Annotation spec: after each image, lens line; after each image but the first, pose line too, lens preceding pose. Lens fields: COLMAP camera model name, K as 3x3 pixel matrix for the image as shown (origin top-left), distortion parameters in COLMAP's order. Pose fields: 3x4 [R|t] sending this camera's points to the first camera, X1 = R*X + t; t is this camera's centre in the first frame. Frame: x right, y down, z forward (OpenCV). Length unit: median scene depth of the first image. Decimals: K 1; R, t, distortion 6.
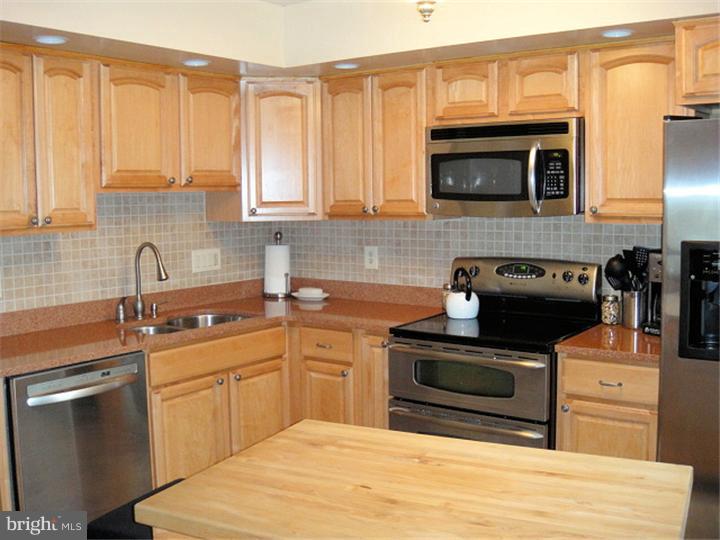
lens RADIAL K [[780.7, 0, 356.6], [0, 780.7, 258.5], [0, 0, 1]] dist [-0.179878, 0.171336]
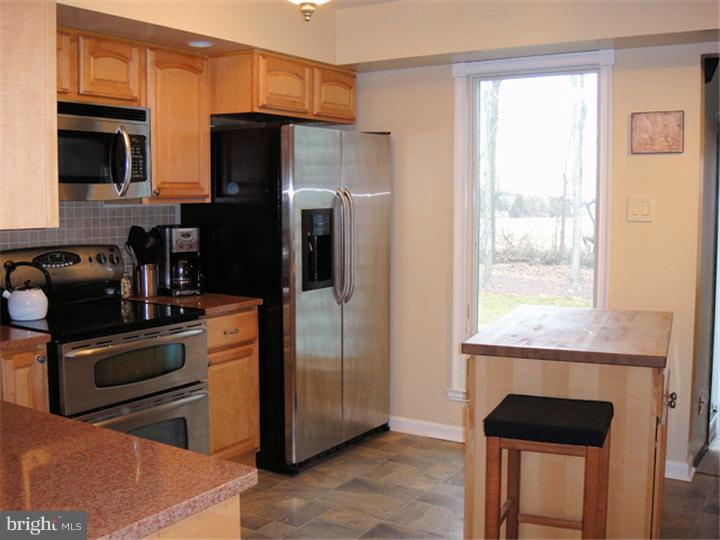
lens RADIAL K [[780.7, 0, 356.6], [0, 780.7, 258.5], [0, 0, 1]] dist [-0.179878, 0.171336]
pose [[-0.045252, -0.070100, 0.996513, -0.761456], [0.089792, 0.993212, 0.073945, -0.022126], [-0.994932, 0.092825, -0.038650, 0.701406]]
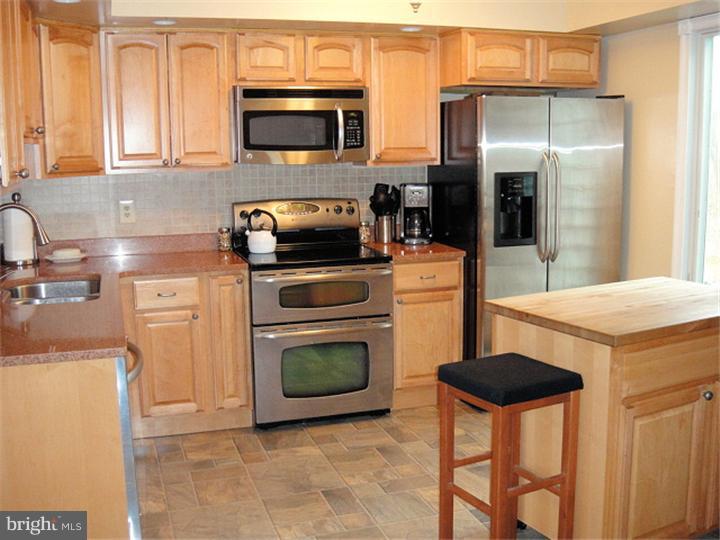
lens RADIAL K [[780.7, 0, 356.6], [0, 780.7, 258.5], [0, 0, 1]] dist [-0.179878, 0.171336]
pose [[0.584895, -0.111048, 0.803471, -0.761865], [0.076962, 0.993712, 0.081316, 0.000870], [-0.807449, 0.014276, 0.589764, 0.210363]]
